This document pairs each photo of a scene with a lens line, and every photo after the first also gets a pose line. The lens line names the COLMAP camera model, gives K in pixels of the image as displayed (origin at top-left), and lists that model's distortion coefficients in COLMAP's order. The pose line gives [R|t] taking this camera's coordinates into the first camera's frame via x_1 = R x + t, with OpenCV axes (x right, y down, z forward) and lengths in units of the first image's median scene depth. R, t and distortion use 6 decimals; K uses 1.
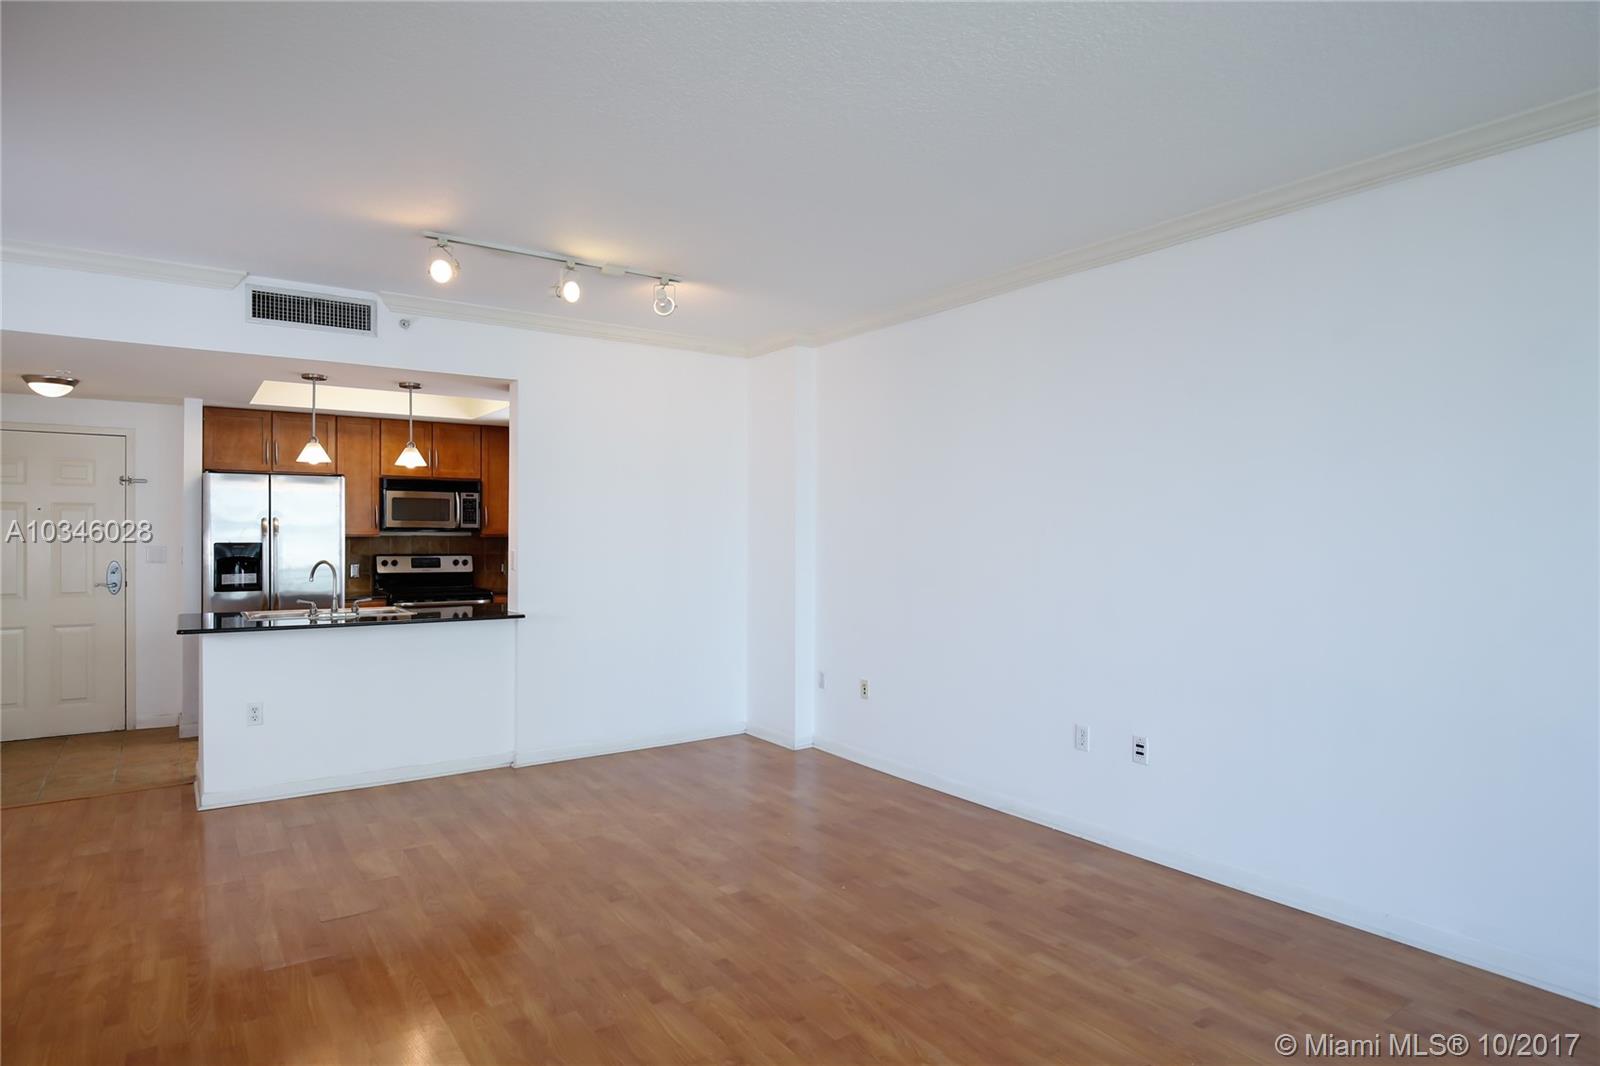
lens RADIAL K [[886.4, 0, 805.3], [0, 886.4, 537.8], [0, 0, 1]] dist [-0.021329, 0.003582]
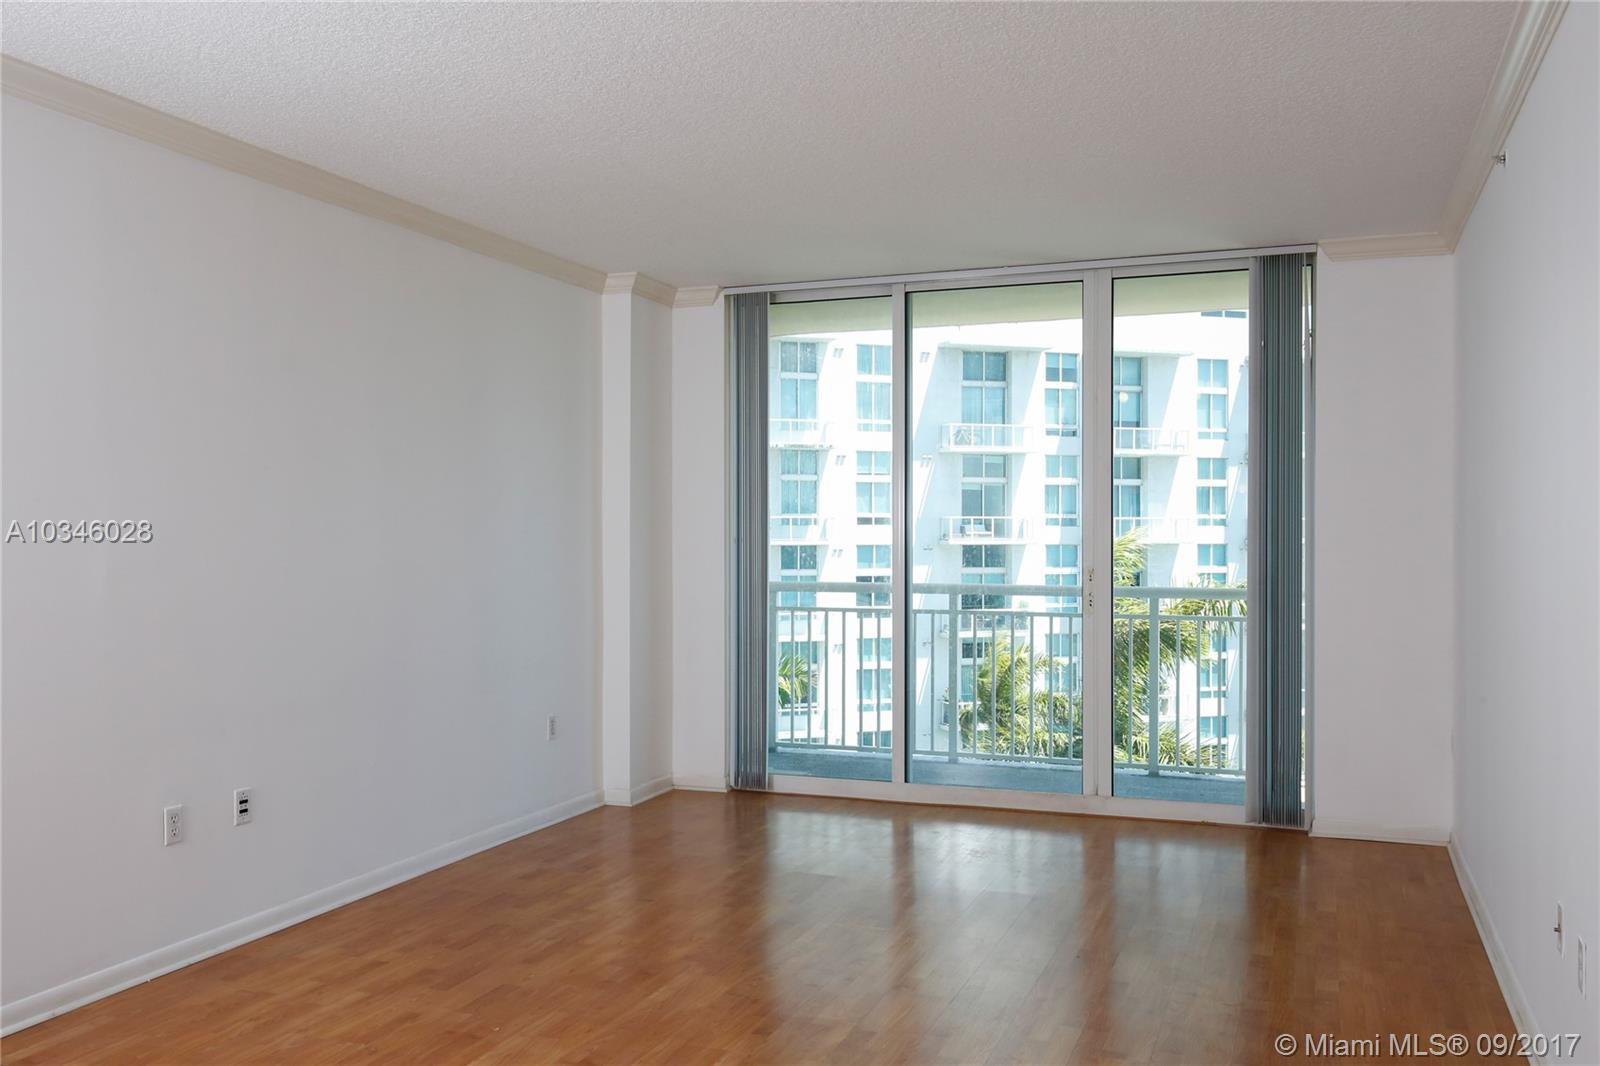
lens RADIAL K [[1383.7, 0, 766.8], [0, 1383.7, 539.1], [0, 0, 1]] dist [-0.042245, 0.001443]
pose [[-0.544481, -0.004795, 0.838759, -1.024084], [0.004405, 0.999954, 0.008576, -0.008628], [-0.838761, 0.008364, -0.544435, 1.446288]]
